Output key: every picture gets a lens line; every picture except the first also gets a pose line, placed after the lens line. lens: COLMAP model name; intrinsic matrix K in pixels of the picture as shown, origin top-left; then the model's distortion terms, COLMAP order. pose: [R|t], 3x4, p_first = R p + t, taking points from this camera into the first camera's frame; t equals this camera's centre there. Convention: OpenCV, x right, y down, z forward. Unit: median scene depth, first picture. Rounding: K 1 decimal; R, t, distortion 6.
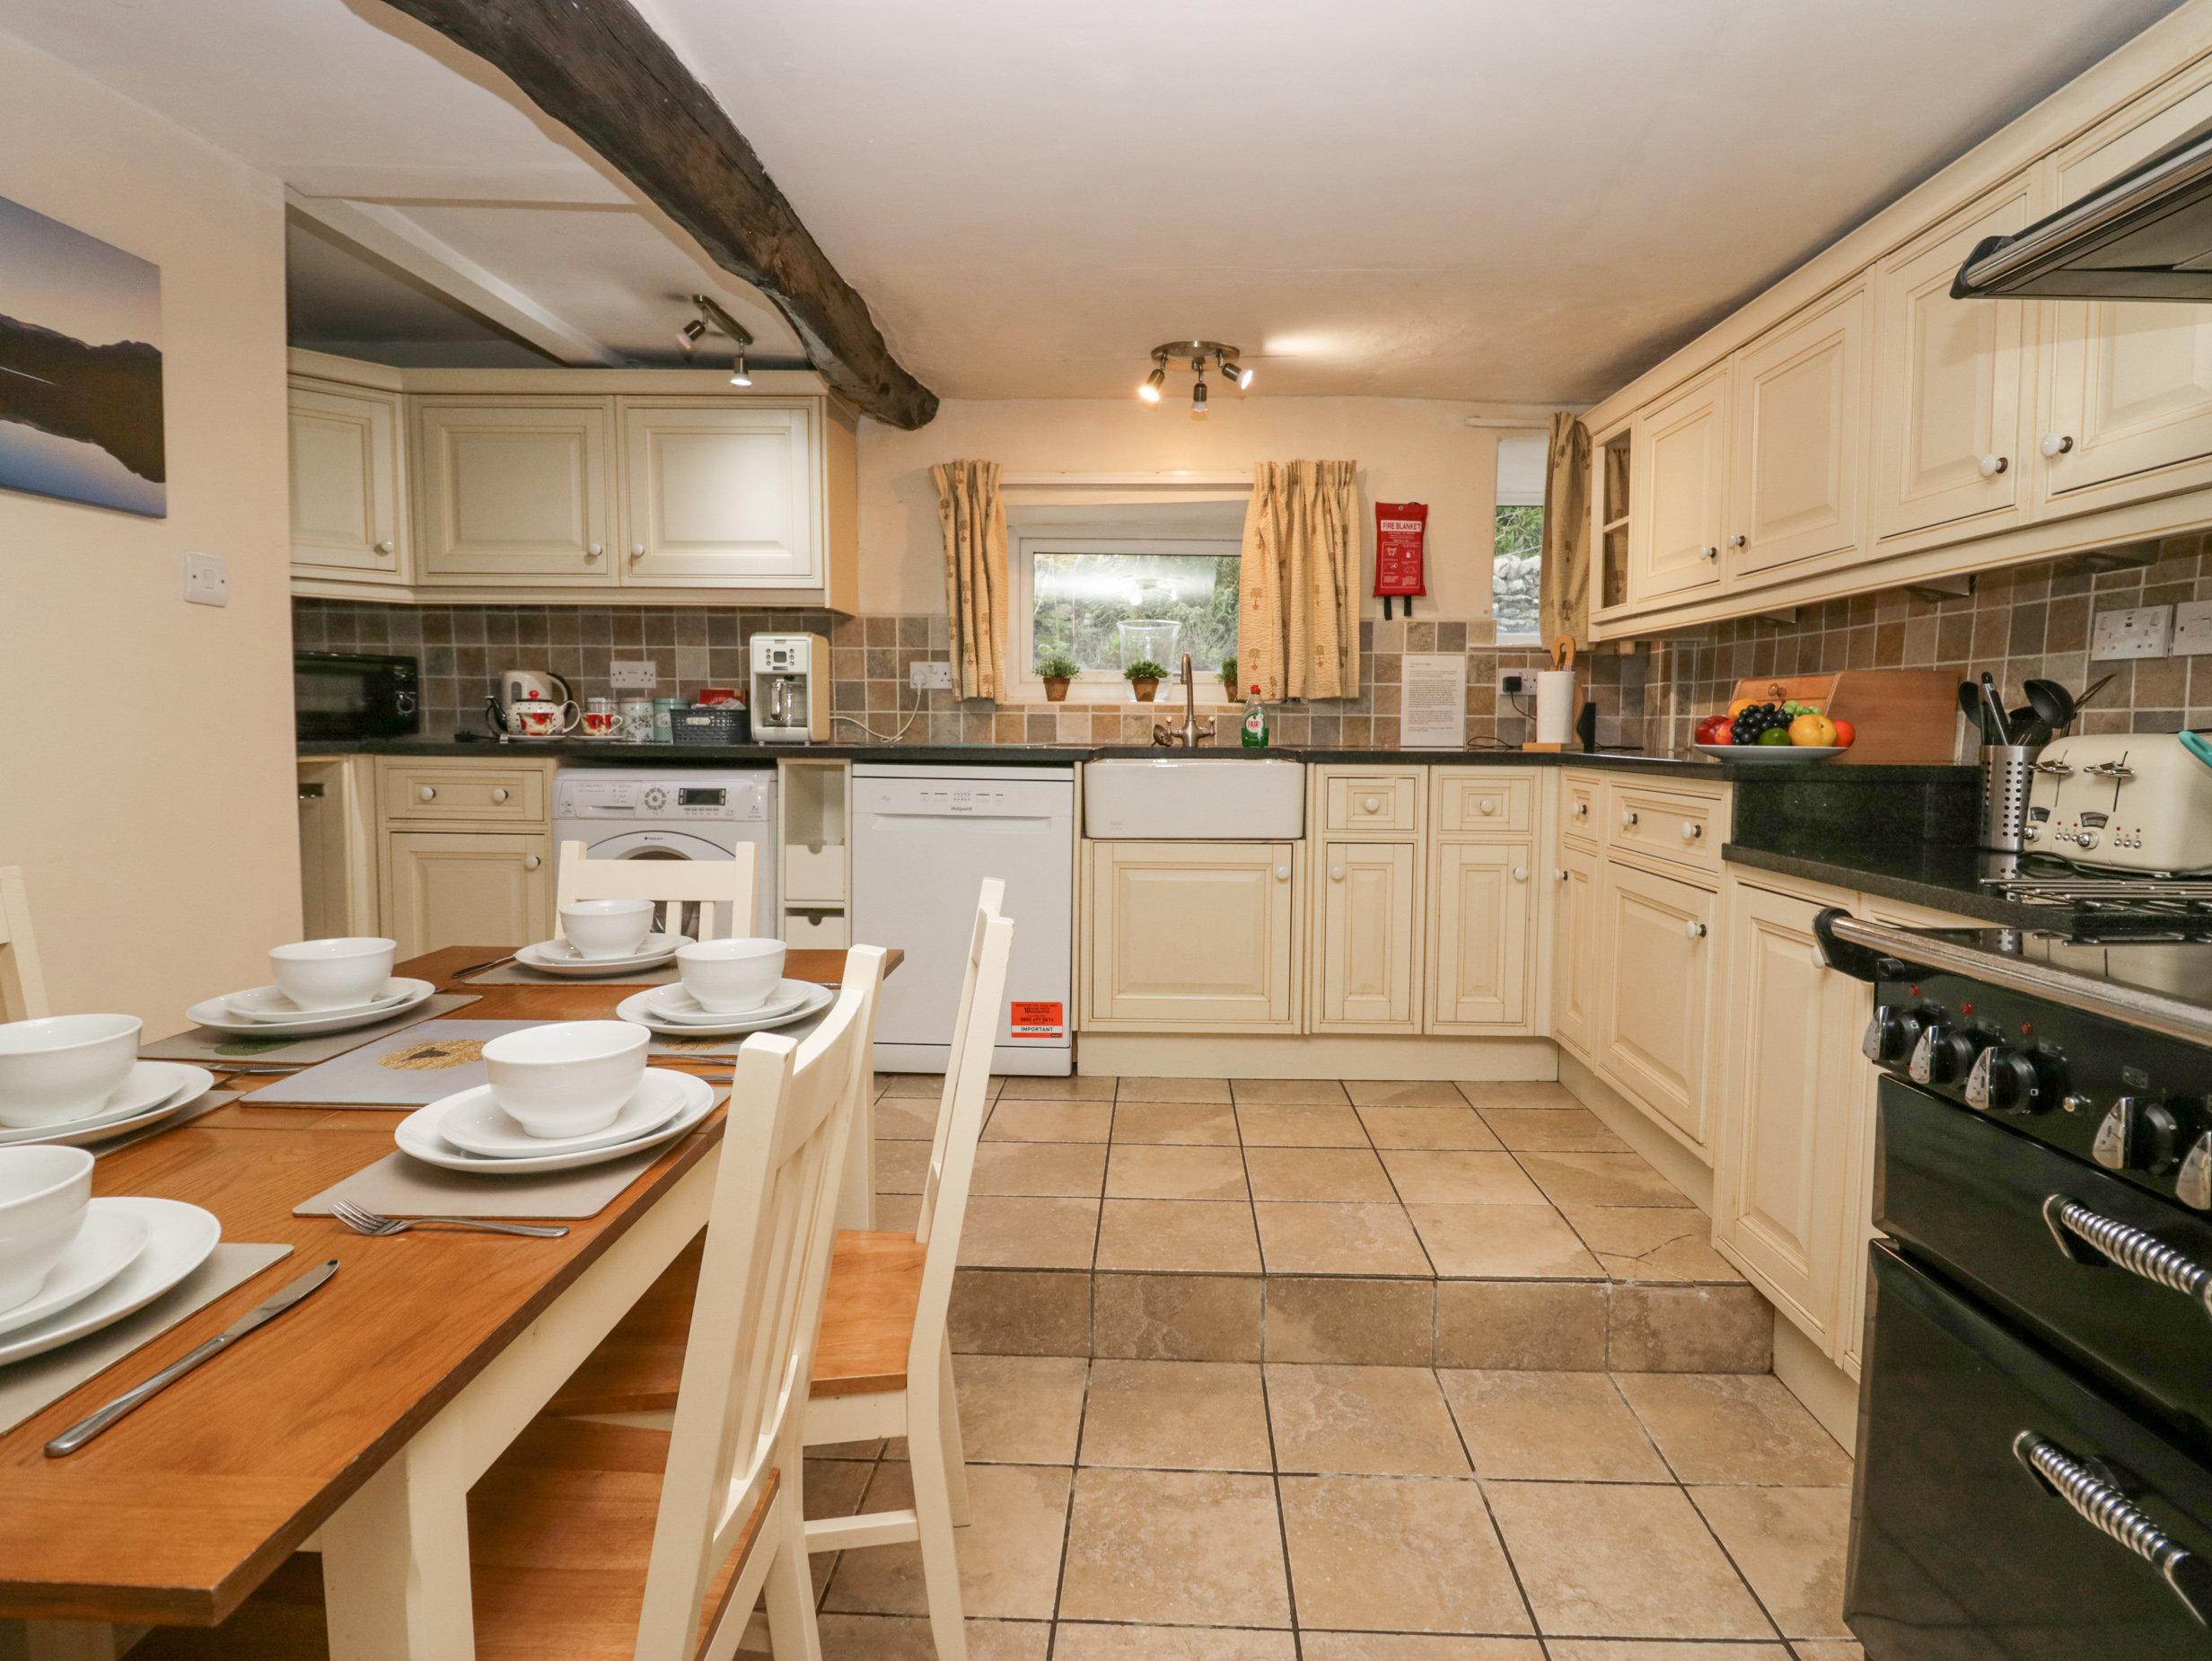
lens RADIAL K [[1149.2, 0, 1133.4], [0, 1149.2, 805.8], [0, 0, 1]] dist [-0.002377, -0.012157]
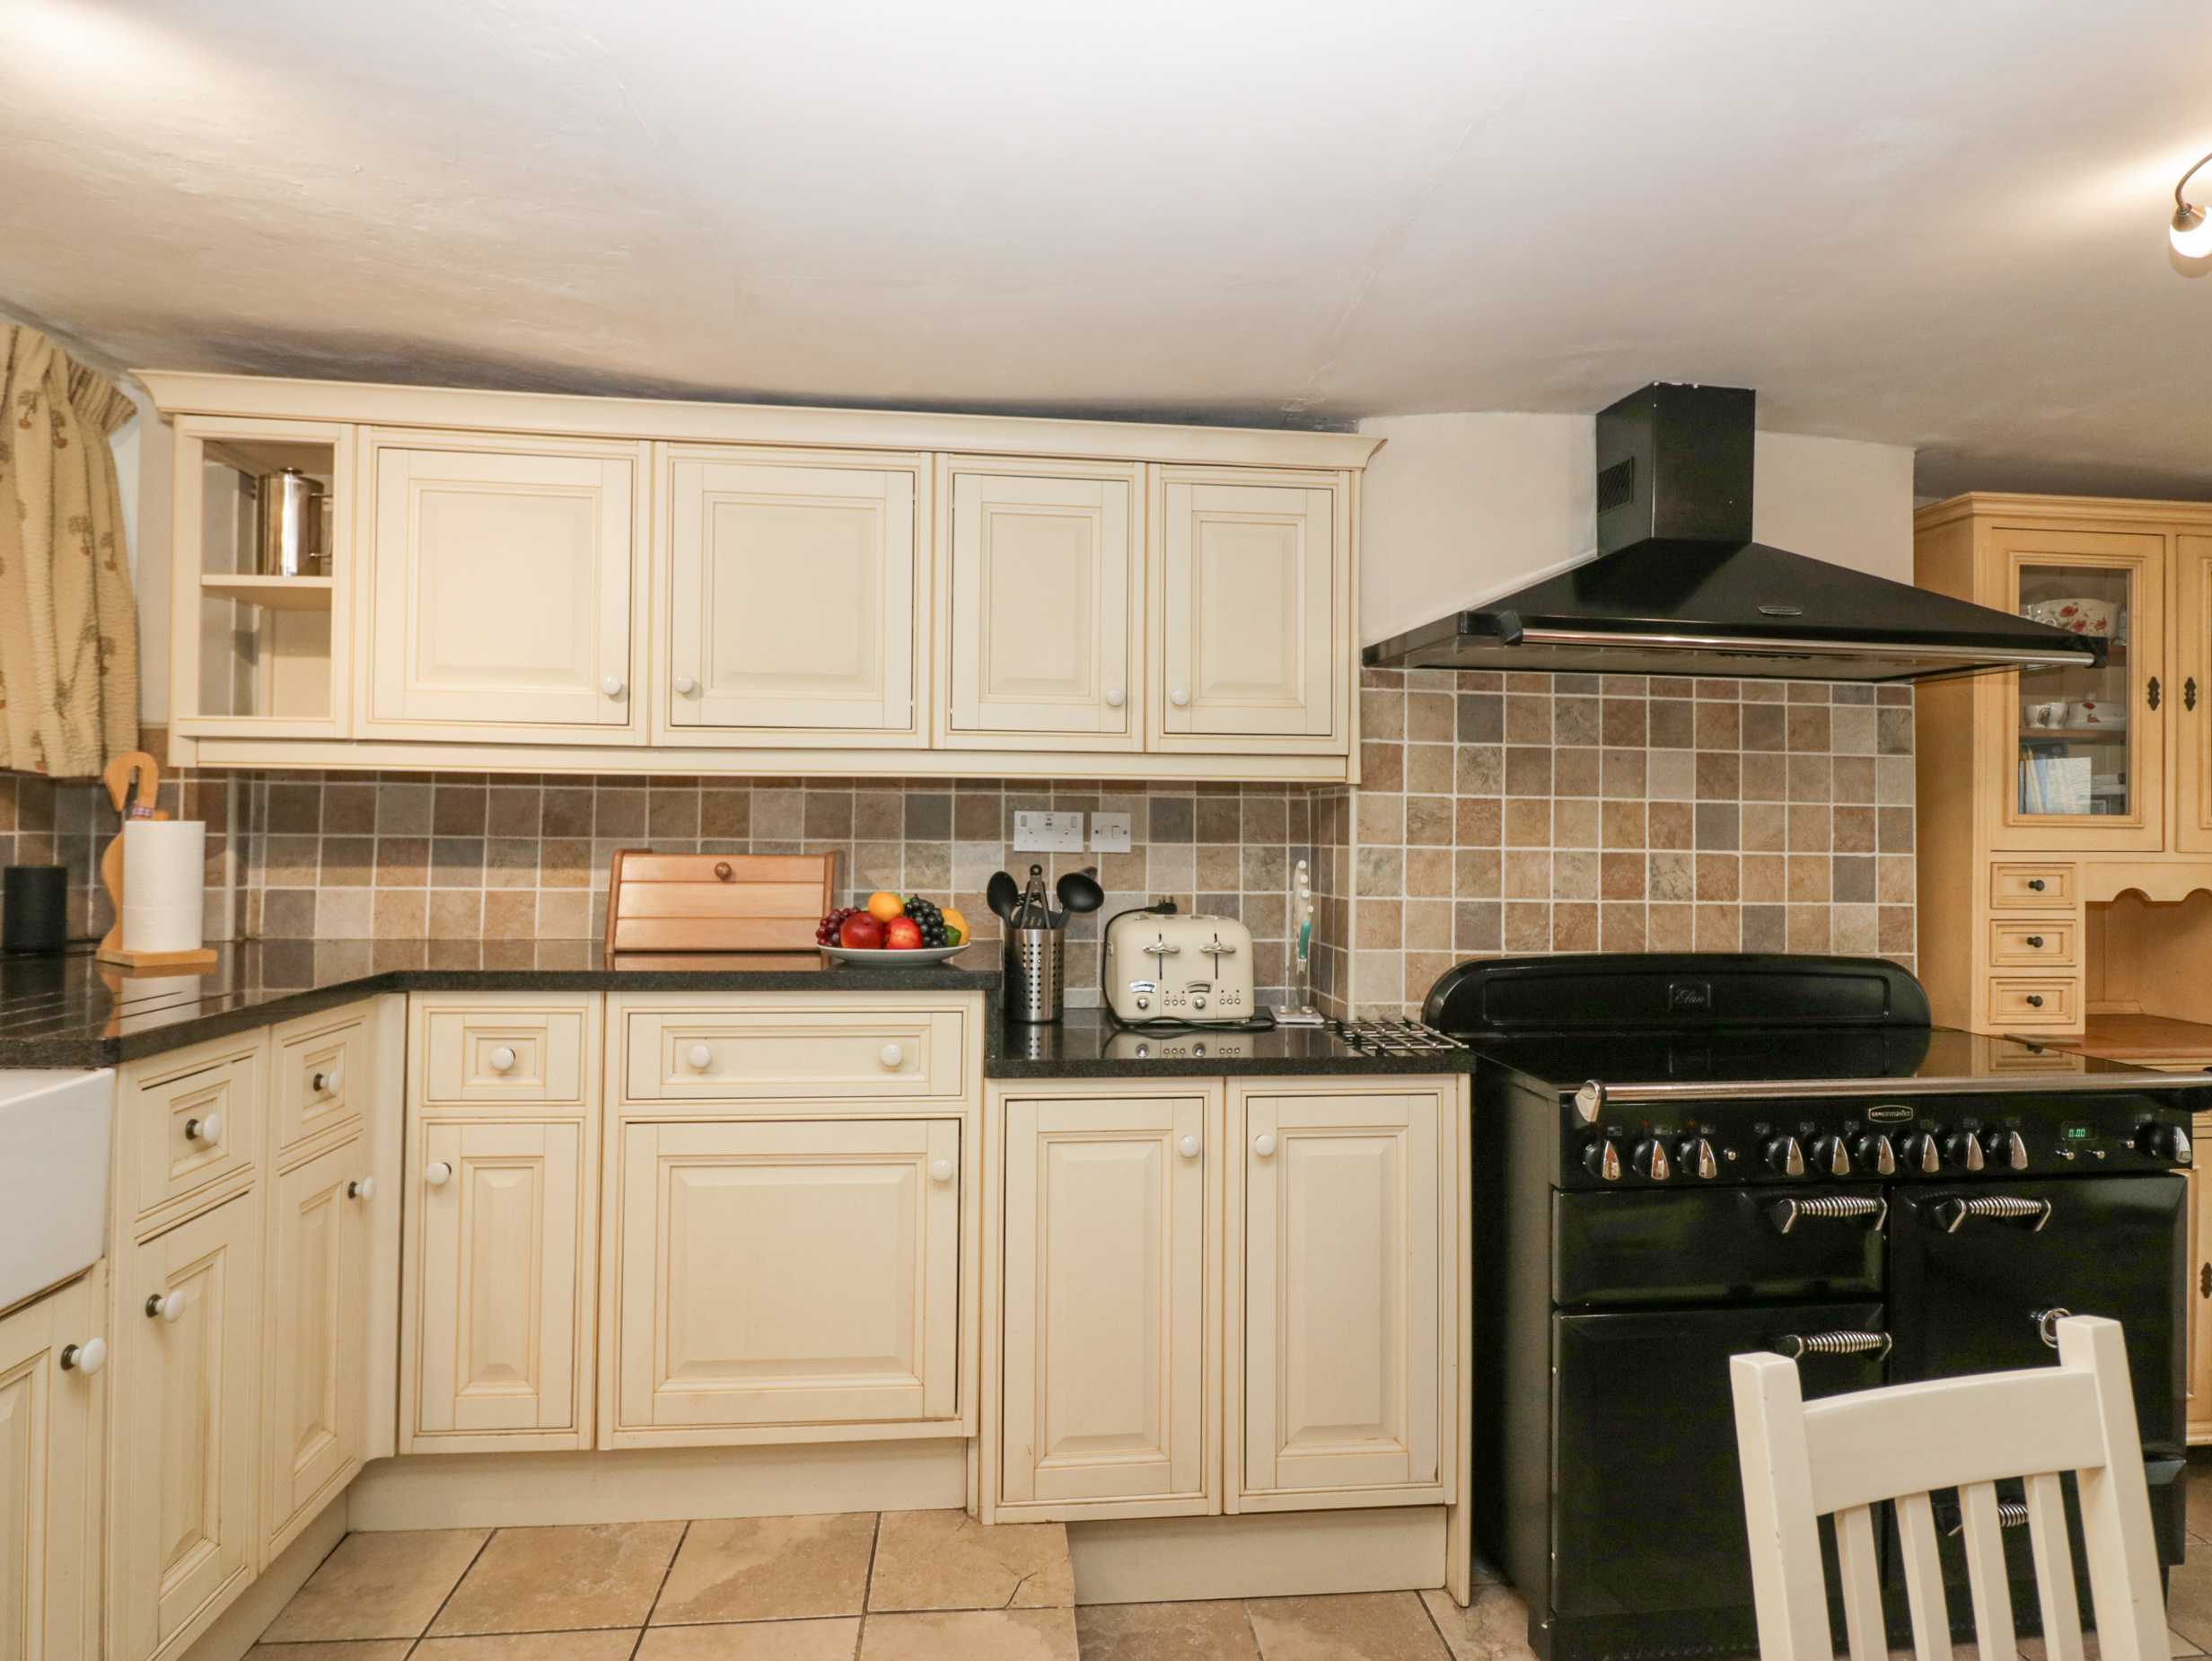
lens RADIAL K [[1327.1, 0, 1109.6], [0, 1327.1, 810.8], [0, 0, 1]] dist [-0.000651, -0.004439]
pose [[-0.124092, 0.007724, 0.992241, -0.345125], [0.055887, 0.998437, -0.000782, -0.102614], [-0.990696, 0.055356, -0.124330, 0.676151]]
